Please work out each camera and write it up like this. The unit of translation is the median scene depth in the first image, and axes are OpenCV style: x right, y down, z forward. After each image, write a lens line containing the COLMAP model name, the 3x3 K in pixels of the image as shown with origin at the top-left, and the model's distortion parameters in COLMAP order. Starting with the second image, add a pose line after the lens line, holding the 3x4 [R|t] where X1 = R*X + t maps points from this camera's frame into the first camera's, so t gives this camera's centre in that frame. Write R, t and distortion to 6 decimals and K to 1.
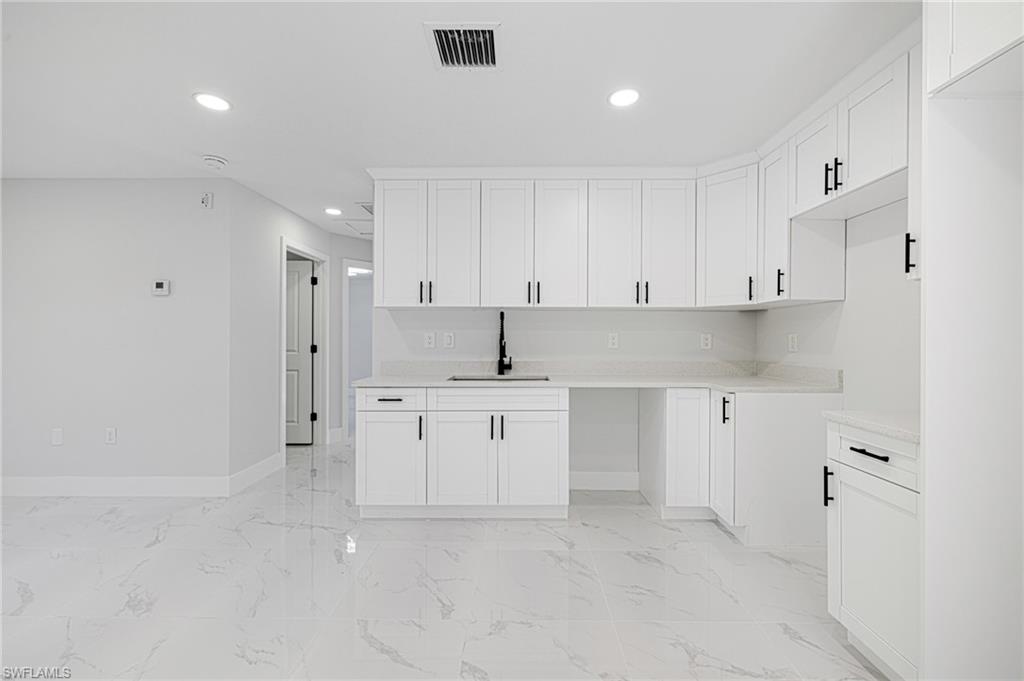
lens RADIAL K [[434.4, 0, 511.5], [0, 434.4, 335.8], [0, 0, 1]] dist [-0.003836, -0.000160]
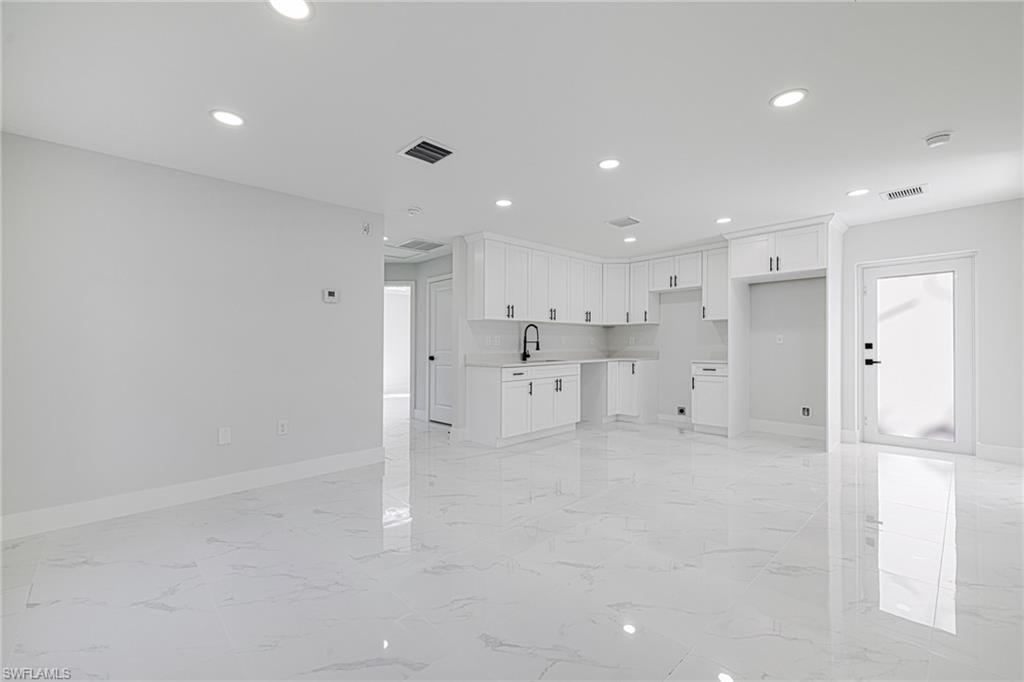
lens RADIAL K [[434.4, 0, 513.1], [0, 434.4, 344.7], [0, 0, 1]] dist [-0.003836, -0.000160]
pose [[0.715574, -0.007005, 0.698501, -1.365680], [0.002277, 0.999968, 0.007696, 0.015138], [-0.698533, -0.003917, 0.715567, -0.207724]]
